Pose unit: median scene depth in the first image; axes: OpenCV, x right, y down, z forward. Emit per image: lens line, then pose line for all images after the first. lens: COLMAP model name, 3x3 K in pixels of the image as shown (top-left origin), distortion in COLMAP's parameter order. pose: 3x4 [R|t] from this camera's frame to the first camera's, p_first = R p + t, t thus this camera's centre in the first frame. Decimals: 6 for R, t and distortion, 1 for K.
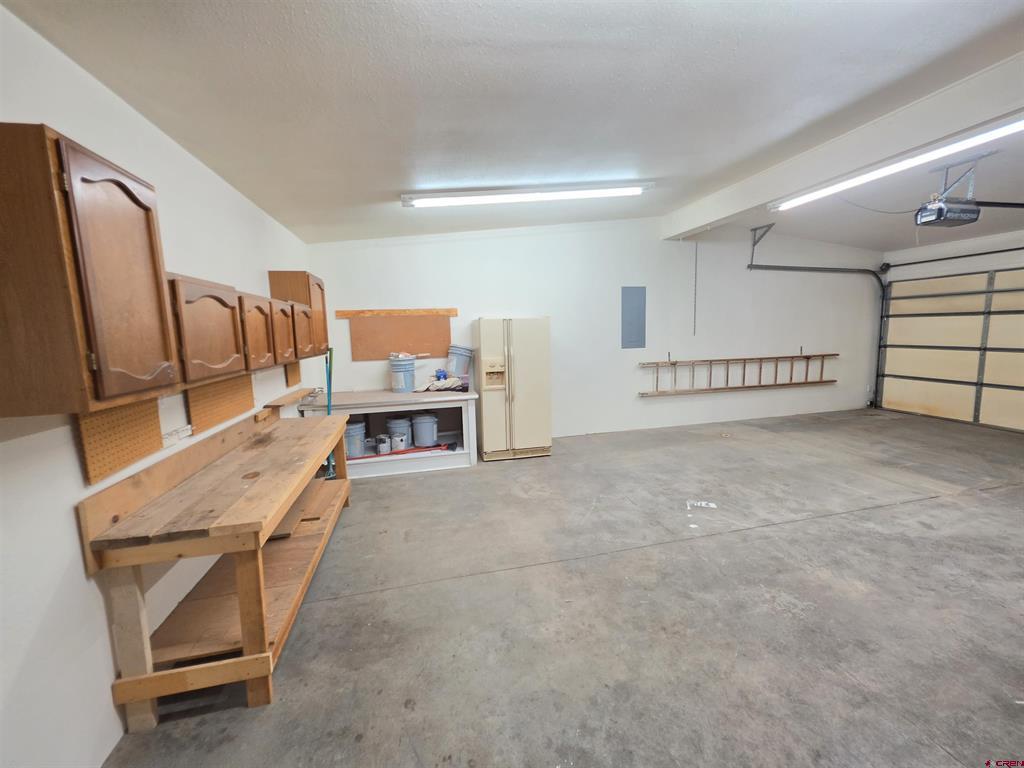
lens RADIAL K [[411.2, 0, 513.4], [0, 411.2, 380.8], [0, 0, 1]] dist [-0.001774, 0.000689]
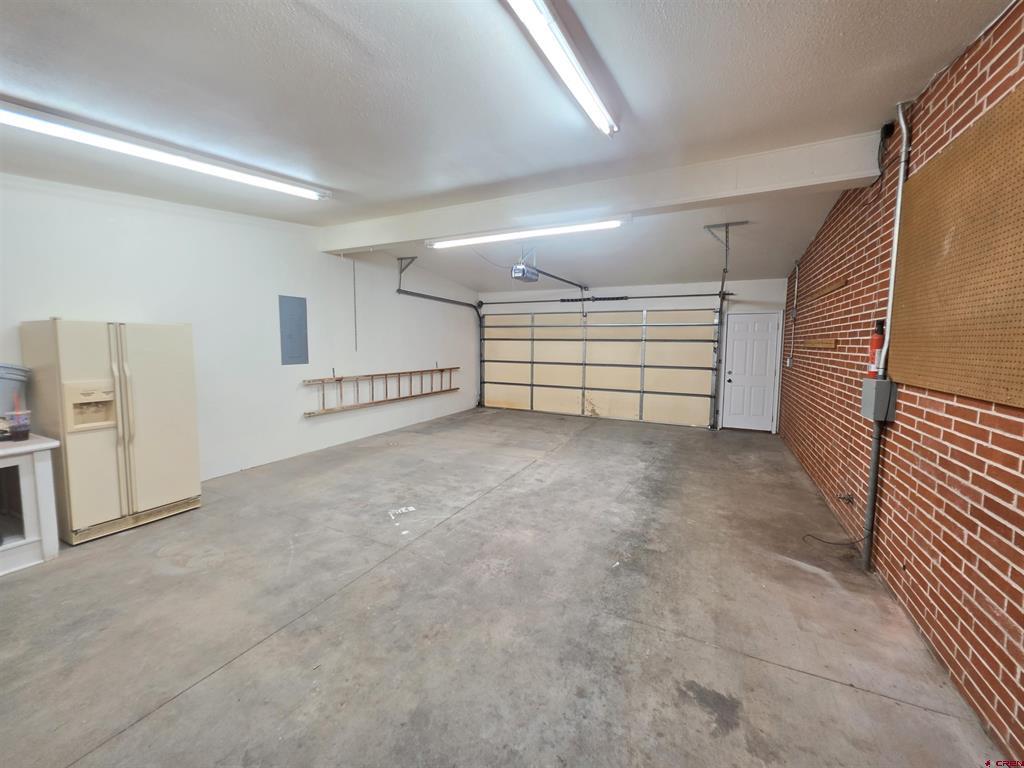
lens RADIAL K [[411.2, 0, 512.3], [0, 411.2, 380.9], [0, 0, 1]] dist [-0.001774, 0.000689]
pose [[0.633848, -0.040909, 0.772375, -0.126163], [0.072706, 0.997330, -0.006843, -0.002613], [-0.770033, 0.060493, 0.635130, 0.072872]]
